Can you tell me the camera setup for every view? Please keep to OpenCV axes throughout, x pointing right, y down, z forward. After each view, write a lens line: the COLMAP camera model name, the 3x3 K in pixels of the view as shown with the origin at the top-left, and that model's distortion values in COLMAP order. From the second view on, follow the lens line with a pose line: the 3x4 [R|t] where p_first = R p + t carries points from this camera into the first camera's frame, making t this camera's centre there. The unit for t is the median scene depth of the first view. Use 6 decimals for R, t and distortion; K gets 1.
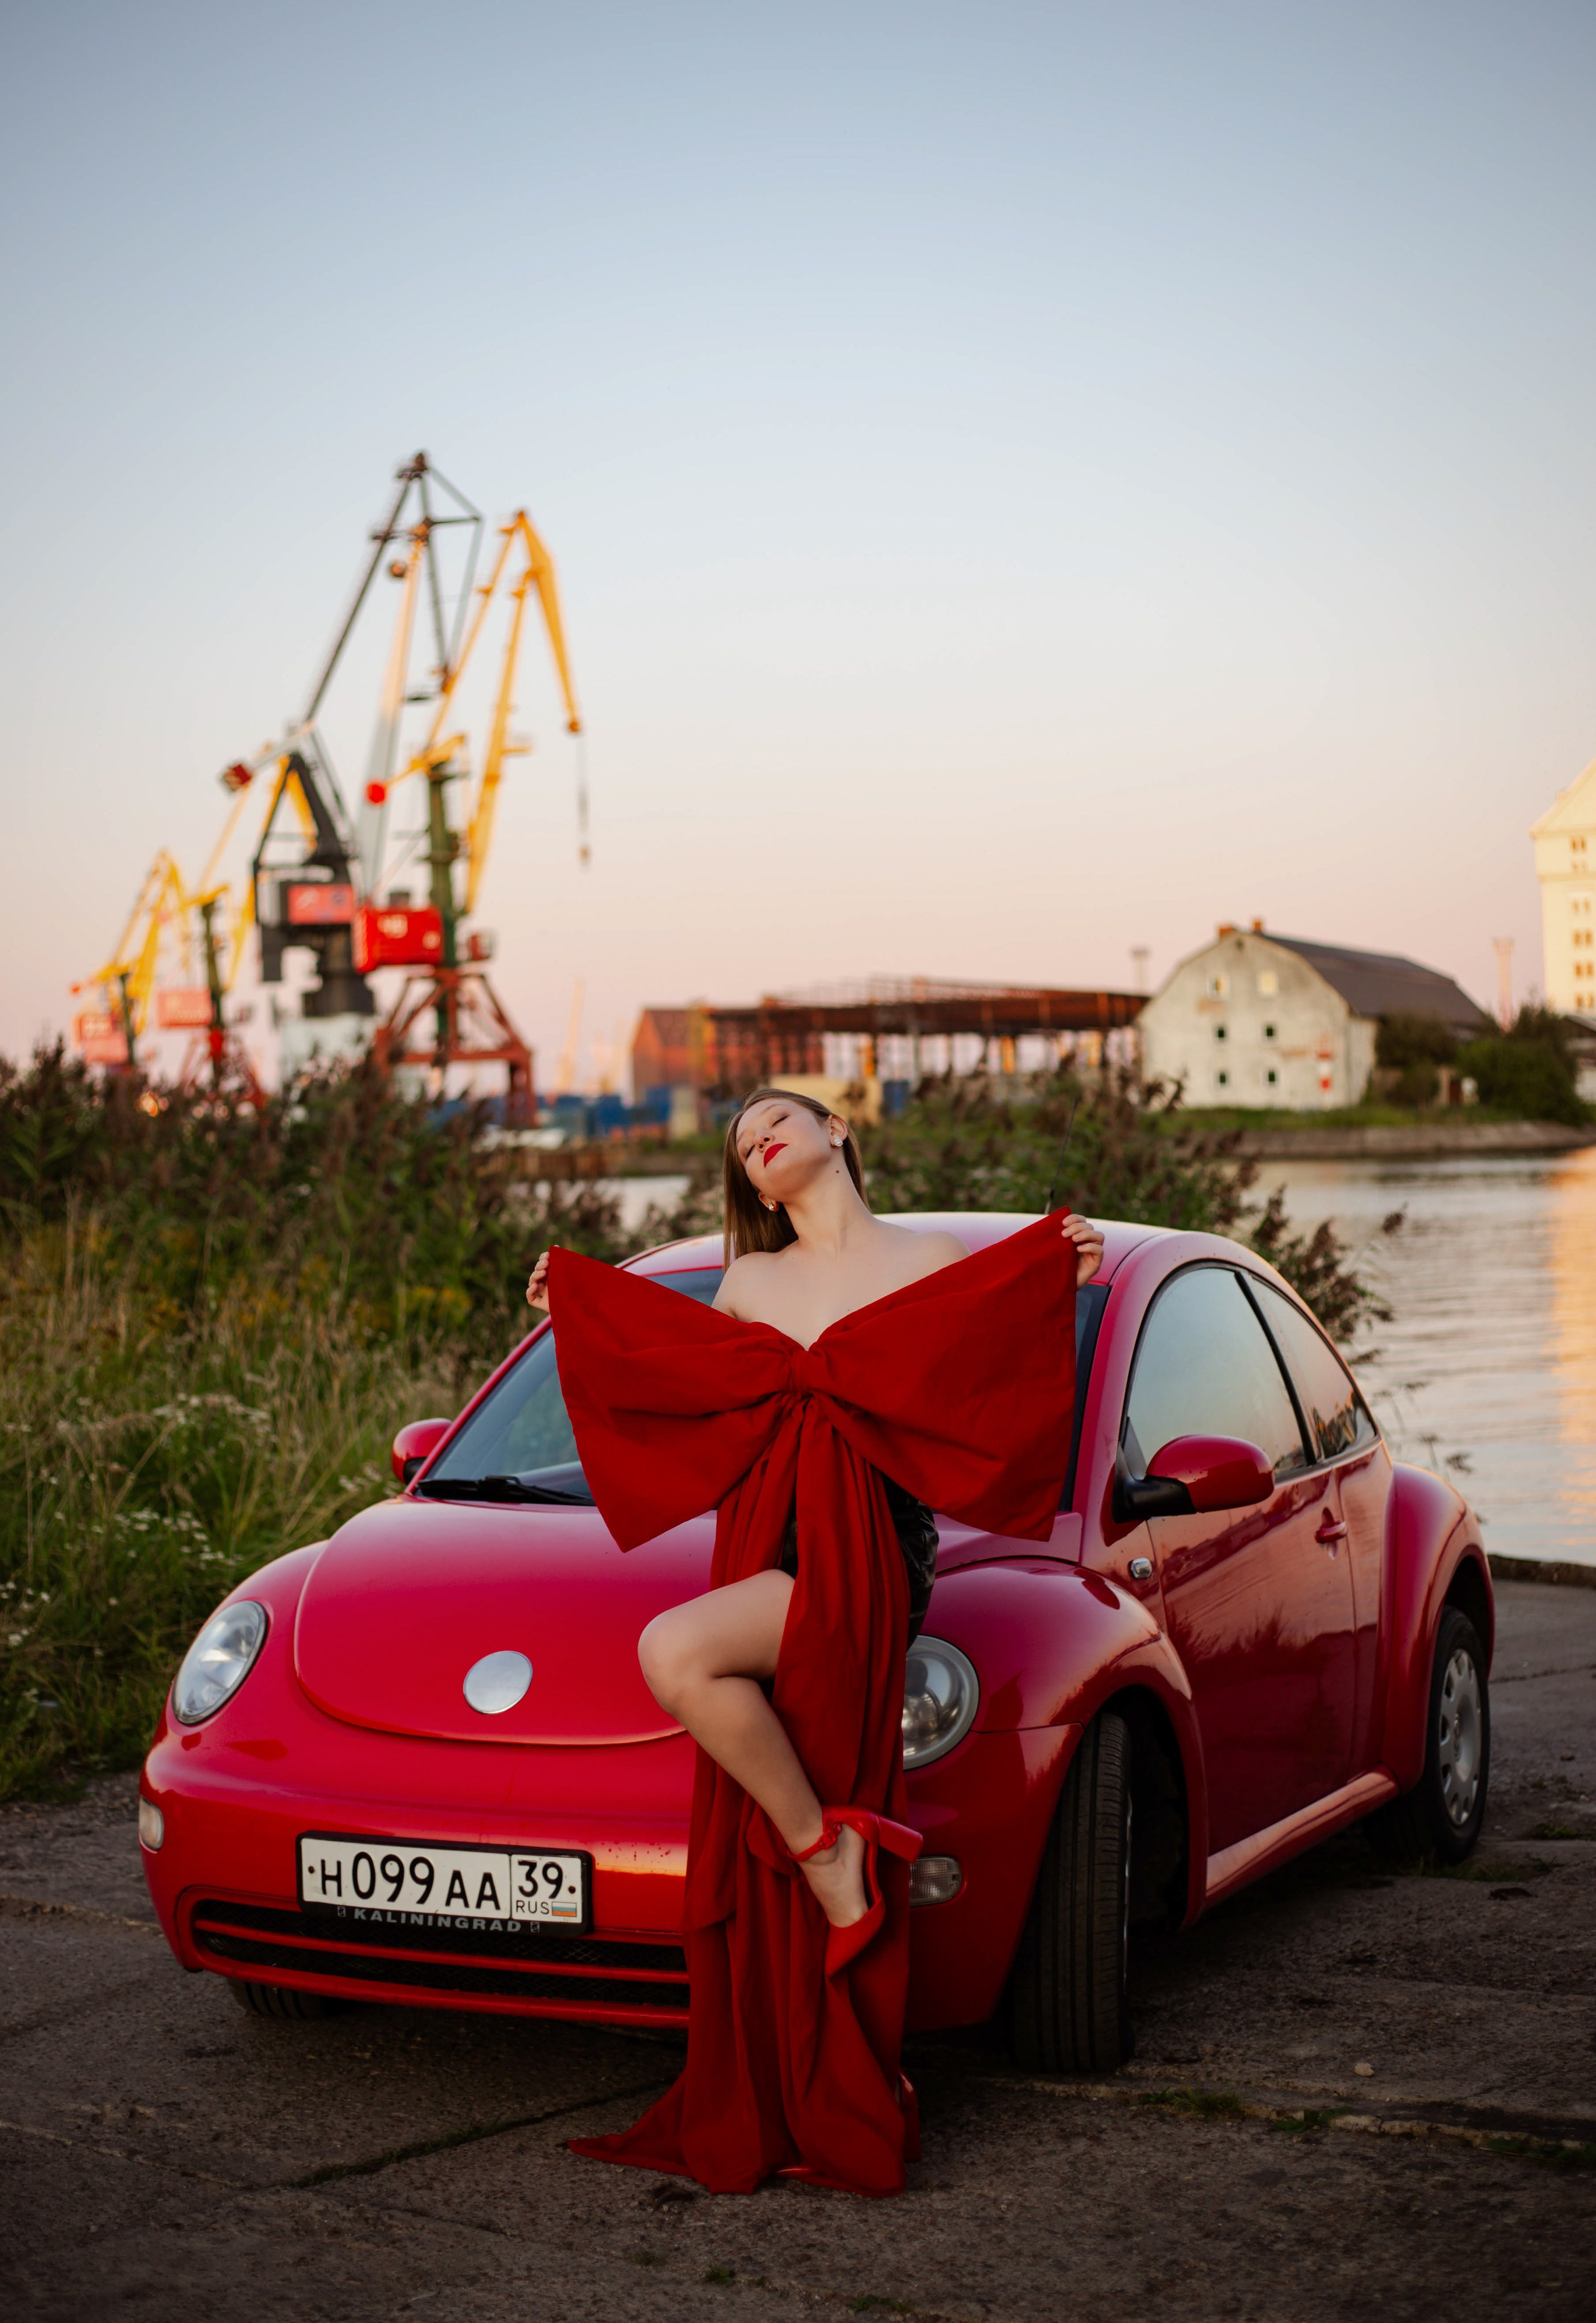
lens RADIAL K [[3445.4, 0, 823.9], [0, 3445.4, 1156.8], [0, 0, 1]] dist [-0.103452, 0.000458]
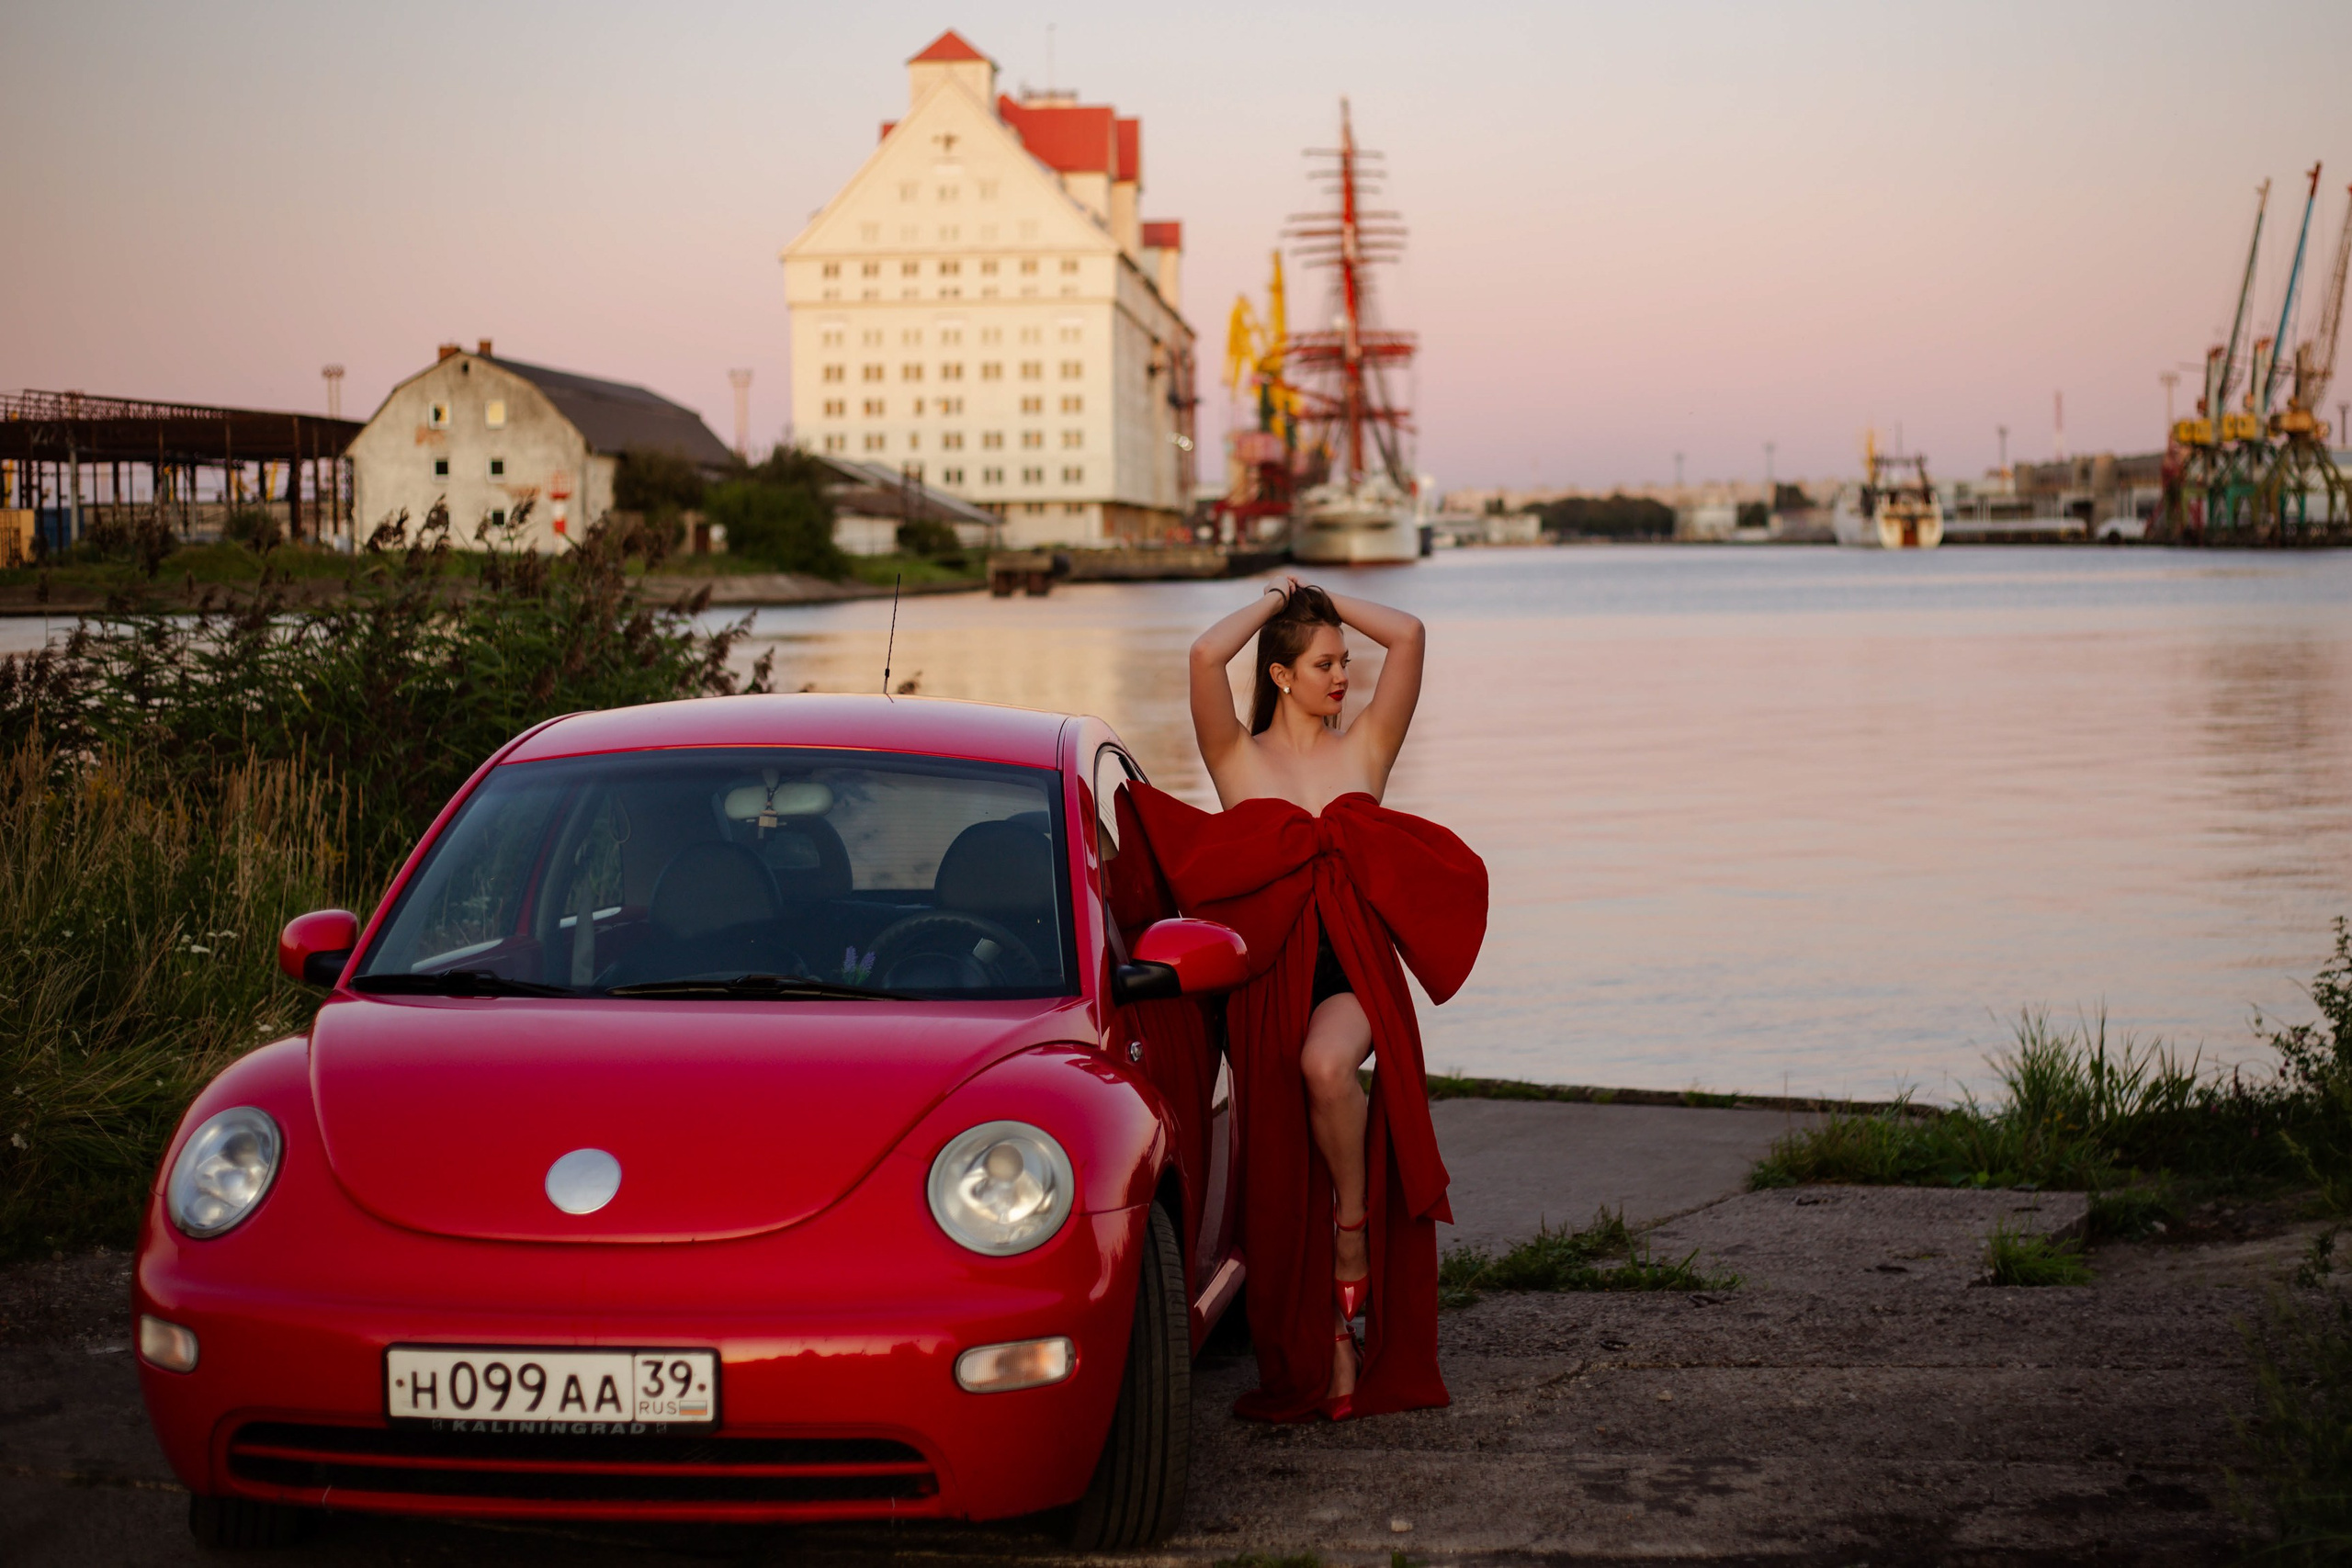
lens RADIAL K [[3807.3, 0, 1315.2], [0, 3807.3, 723.9], [0, 0, 1]] dist [-0.080067, -0.164960]
pose [[0.940509, 0.007170, 0.339692, -0.263799], [-0.017459, 0.999476, 0.027243, -0.009043], [-0.339319, -0.031552, 0.940142, -0.073385]]
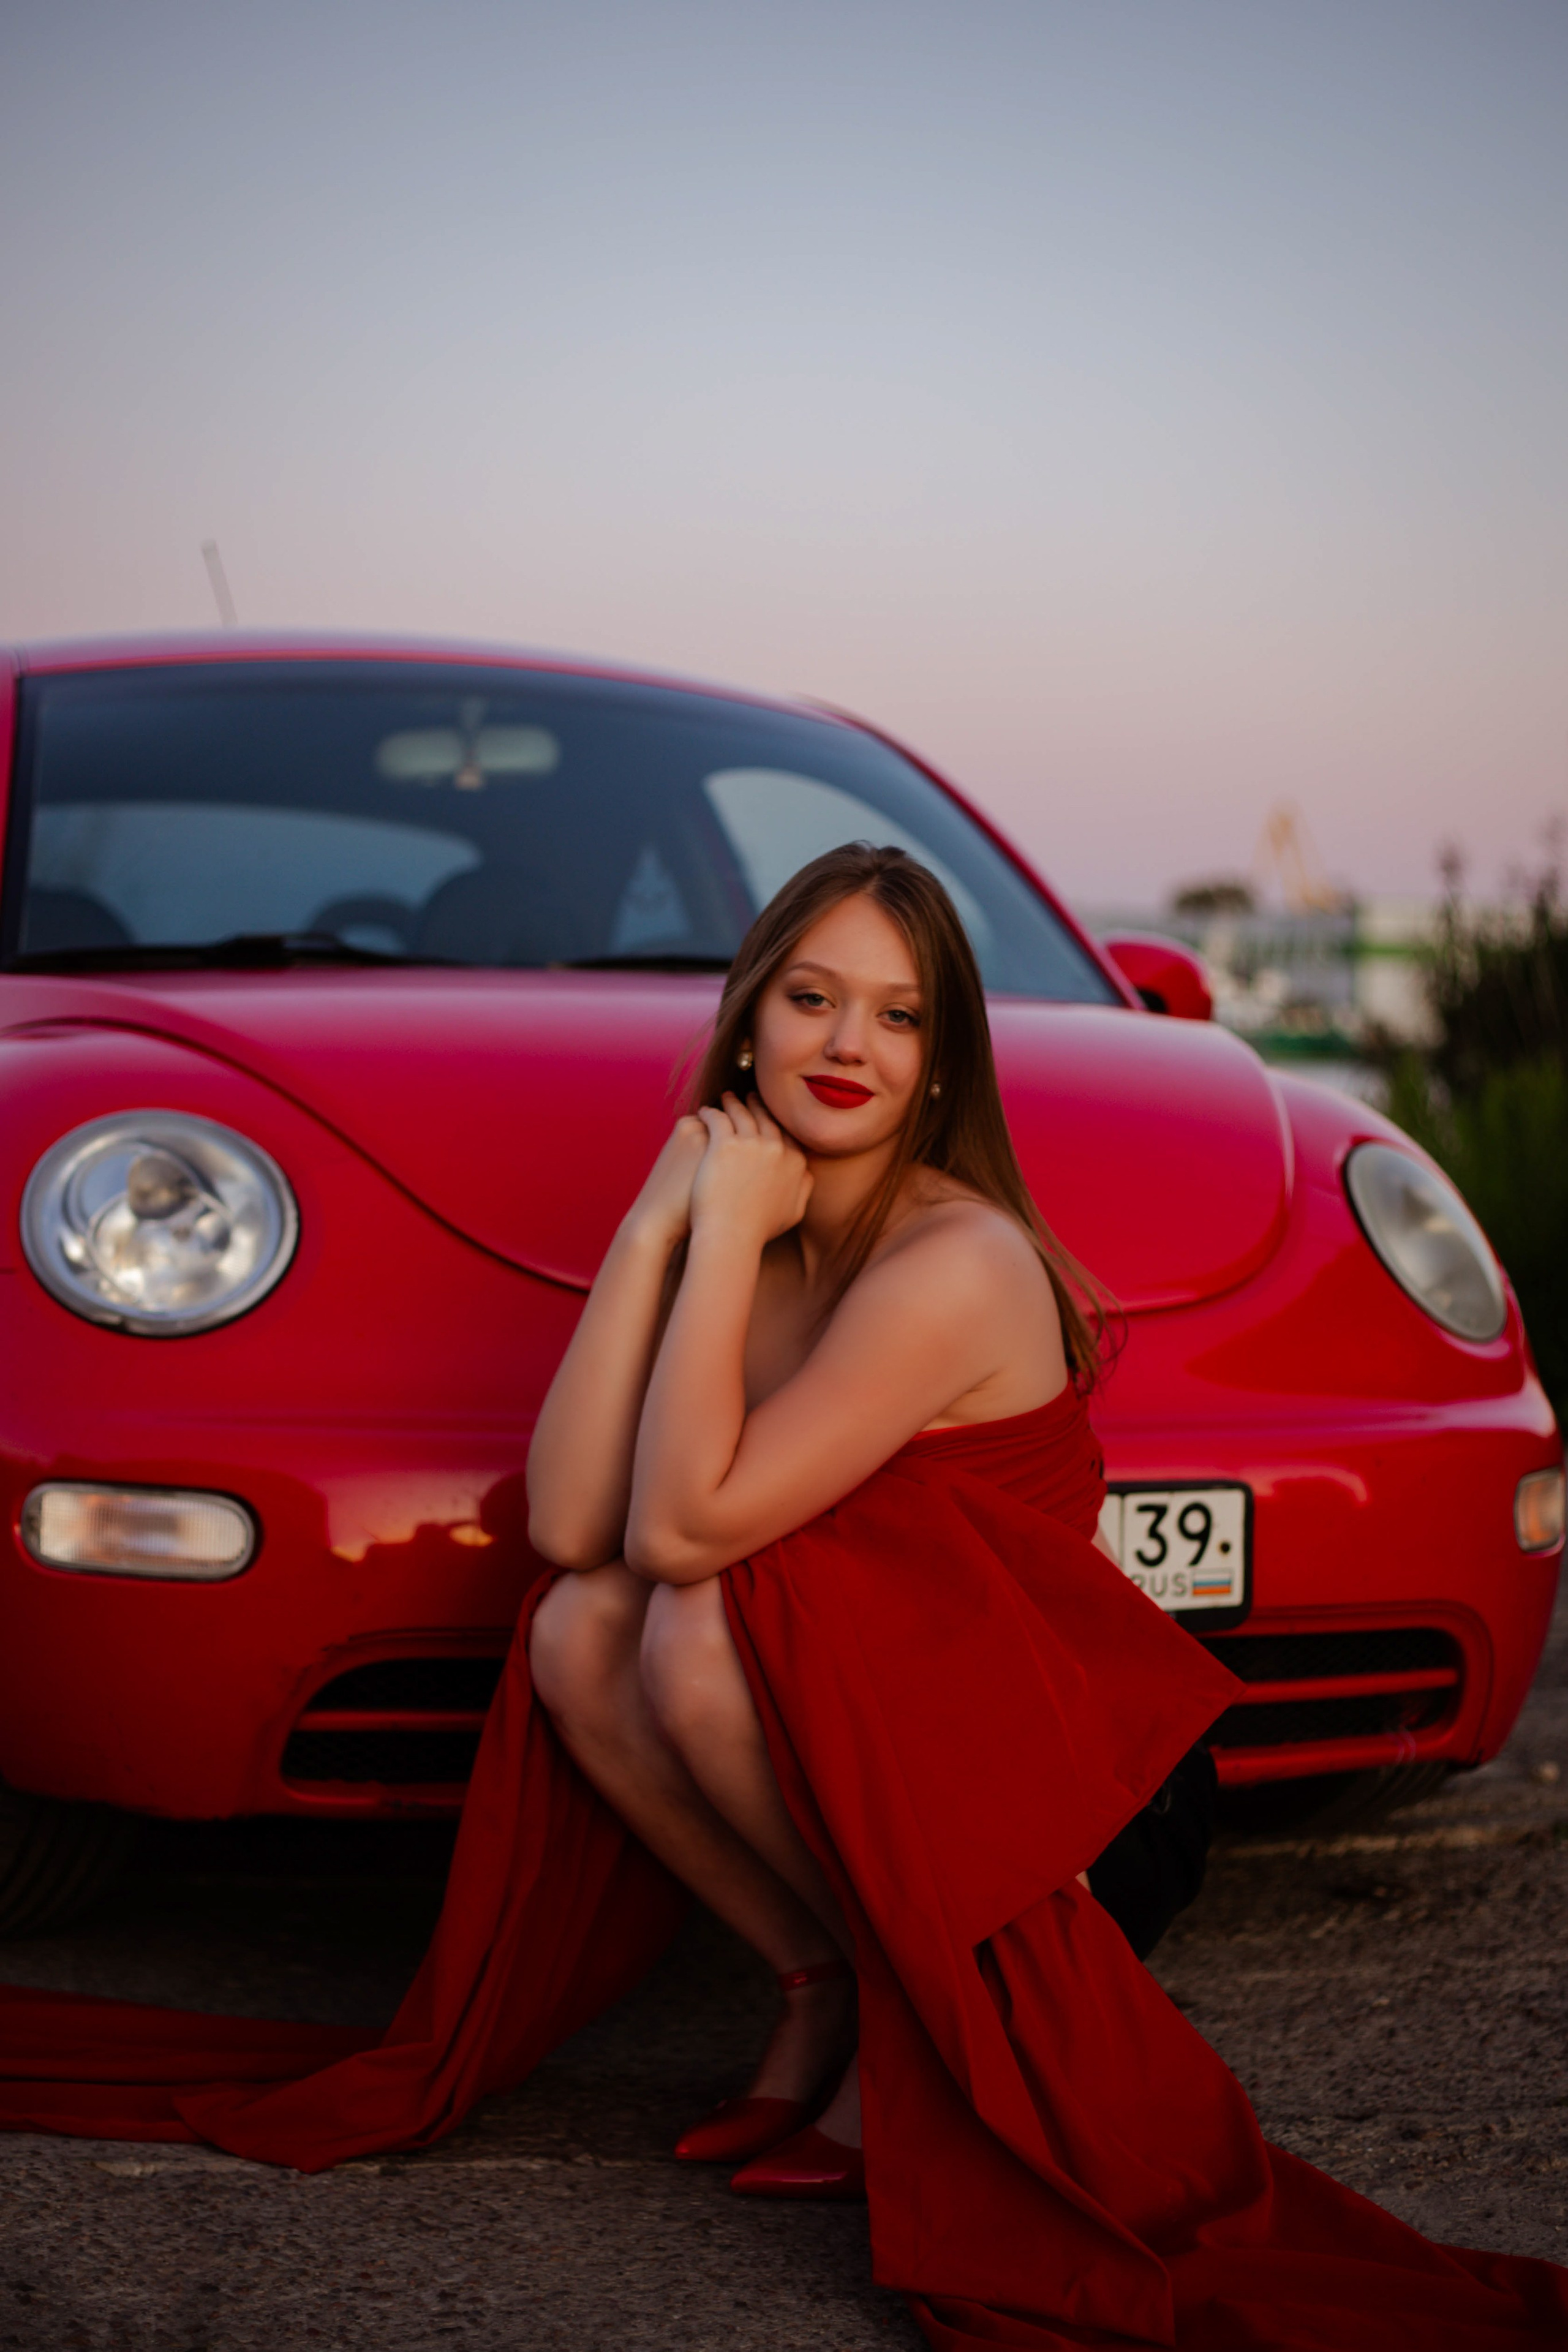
lens RADIAL K [[3691.1, 0, 803.9], [0, 3691.1, 1262.8], [0, 0, 1]] dist [-0.104365, -0.032511]
pose [[0.695845, 0.004240, 0.718179, -0.532689], [-0.038771, 0.998746, 0.031669, 0.141524], [-0.717144, -0.049881, 0.695137, 0.591734]]
